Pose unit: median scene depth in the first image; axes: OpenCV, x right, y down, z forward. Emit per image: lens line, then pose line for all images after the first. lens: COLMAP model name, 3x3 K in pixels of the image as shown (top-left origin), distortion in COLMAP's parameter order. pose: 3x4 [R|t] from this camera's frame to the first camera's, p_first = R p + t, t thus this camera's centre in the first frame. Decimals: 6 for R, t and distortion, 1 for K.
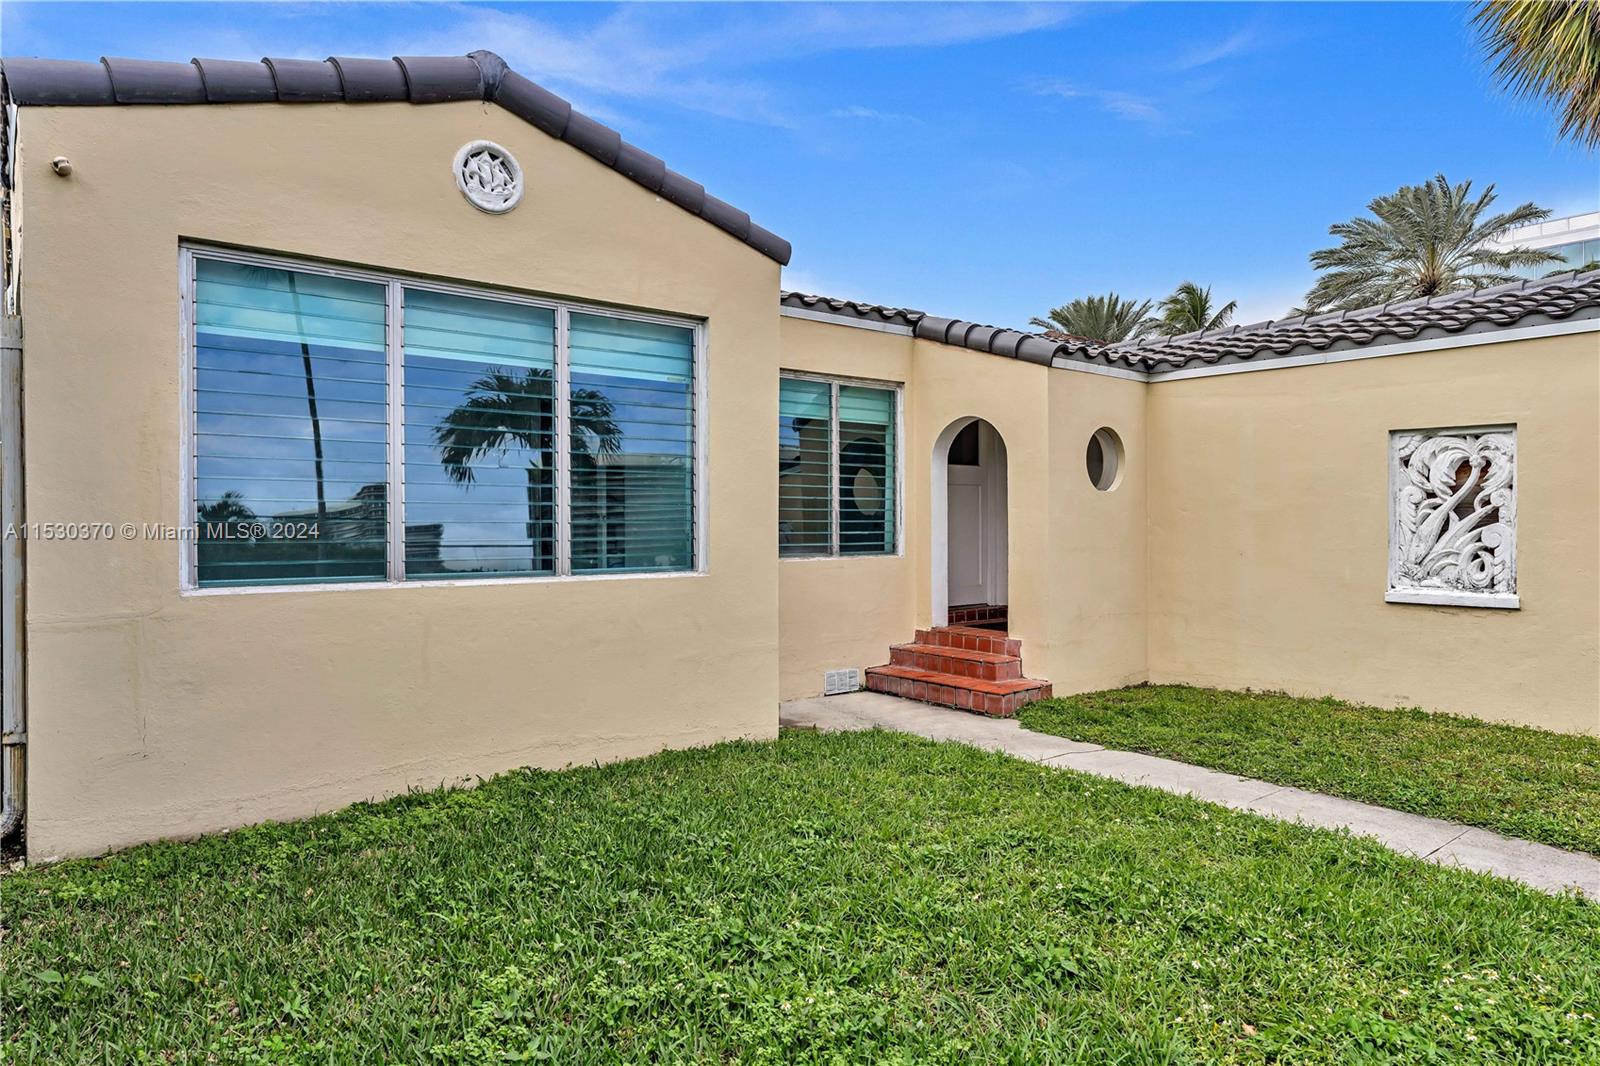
lens RADIAL K [[998.1, 0, 803.1], [0, 998.1, 512.4], [0, 0, 1]] dist [-0.003013, -0.000871]
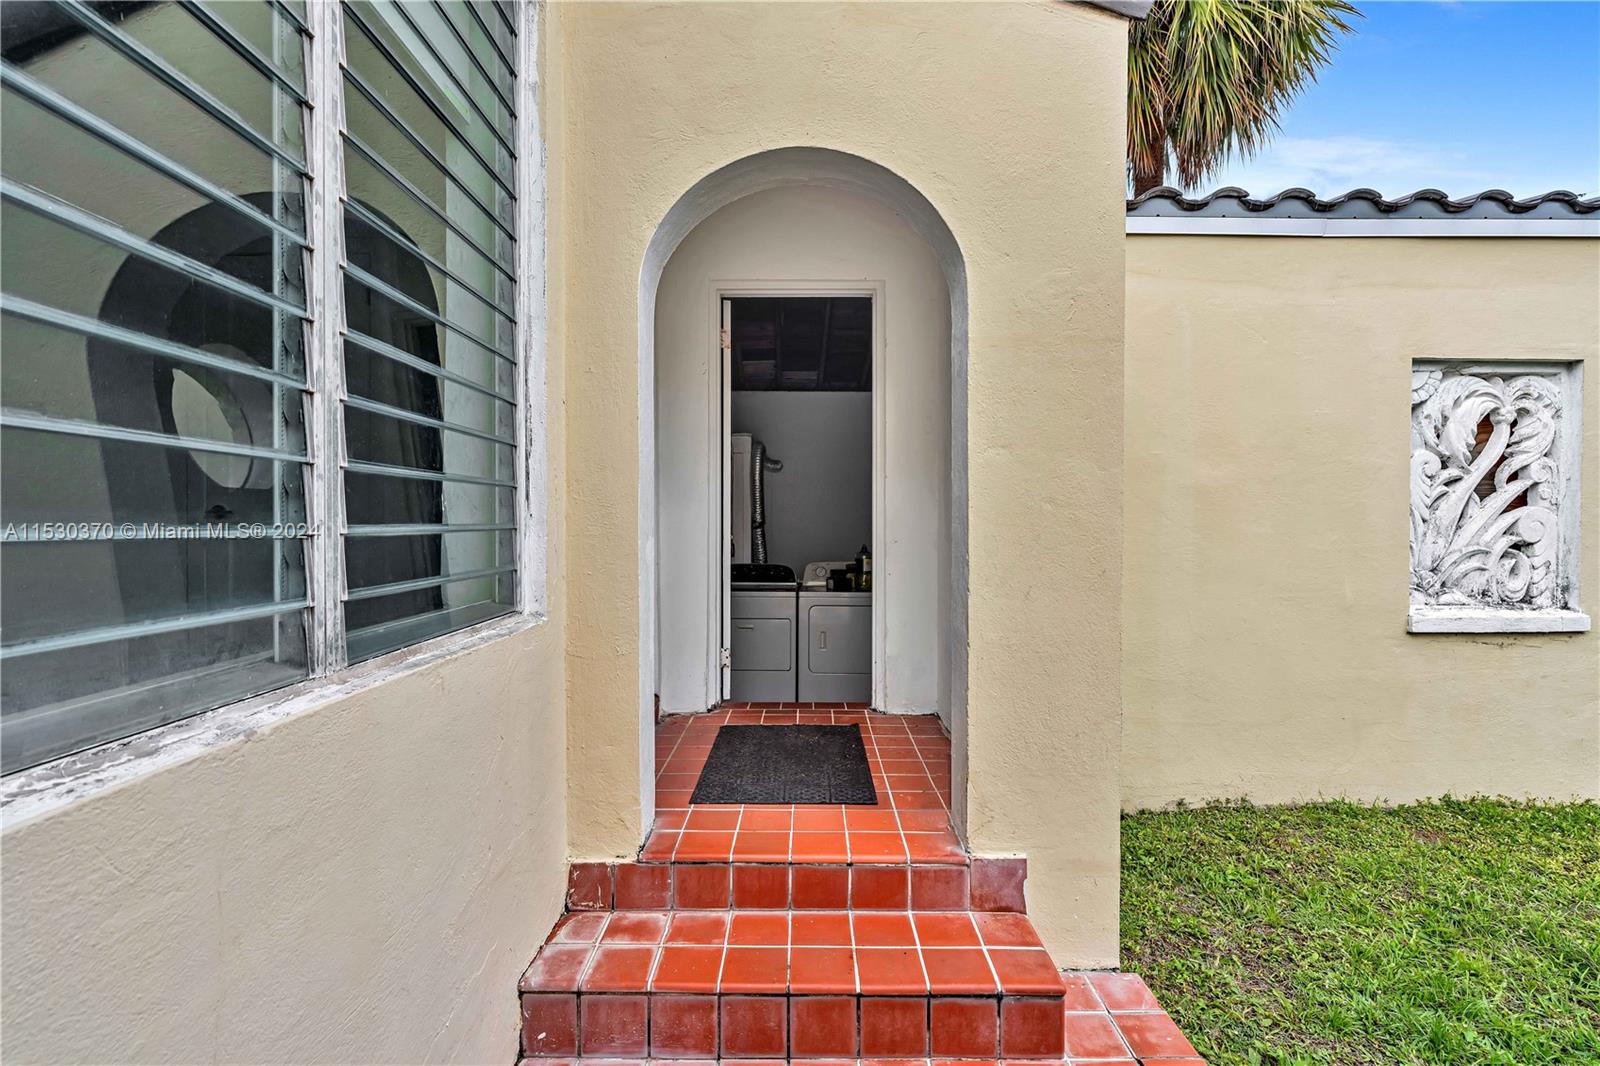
lens RADIAL K [[745.2, 0, 800.0], [0, 745.2, 533.0], [0, 0, 1]] dist [0.000323, 0.000294]
pose [[0.627936, -0.008742, 0.778216, -0.017564], [-0.003051, 0.999902, 0.013694, 0.022569], [-0.778259, -0.010973, 0.627847, 1.037096]]
